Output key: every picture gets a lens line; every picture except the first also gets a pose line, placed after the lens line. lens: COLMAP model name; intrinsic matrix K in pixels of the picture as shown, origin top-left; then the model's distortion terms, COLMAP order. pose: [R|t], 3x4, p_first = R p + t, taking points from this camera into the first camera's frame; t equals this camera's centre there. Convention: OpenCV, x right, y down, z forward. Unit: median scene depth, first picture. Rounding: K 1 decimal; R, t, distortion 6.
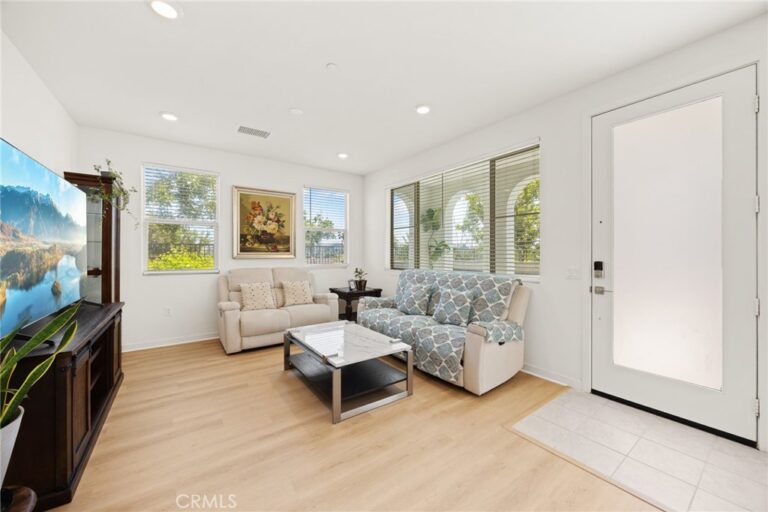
lens RADIAL K [[291.1, 0, 386.4], [0, 291.1, 252.2], [0, 0, 1]] dist [-0.000525, 0.000034]
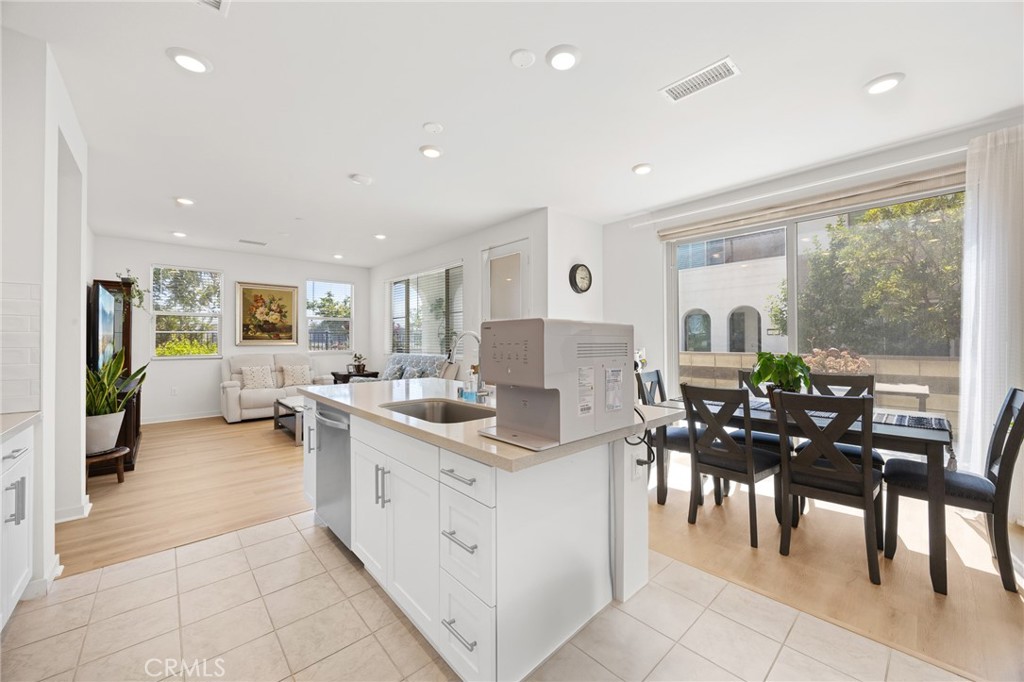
lens RADIAL K [[388.1, 0, 515.2], [0, 388.1, 336.0], [0, 0, 1]] dist [-0.000525, 0.000034]
pose [[0.993569, -0.003201, 0.113185, 0.370040], [0.003991, 0.999969, -0.006761, -0.001438], [-0.113160, 0.007169, 0.993551, -0.603079]]
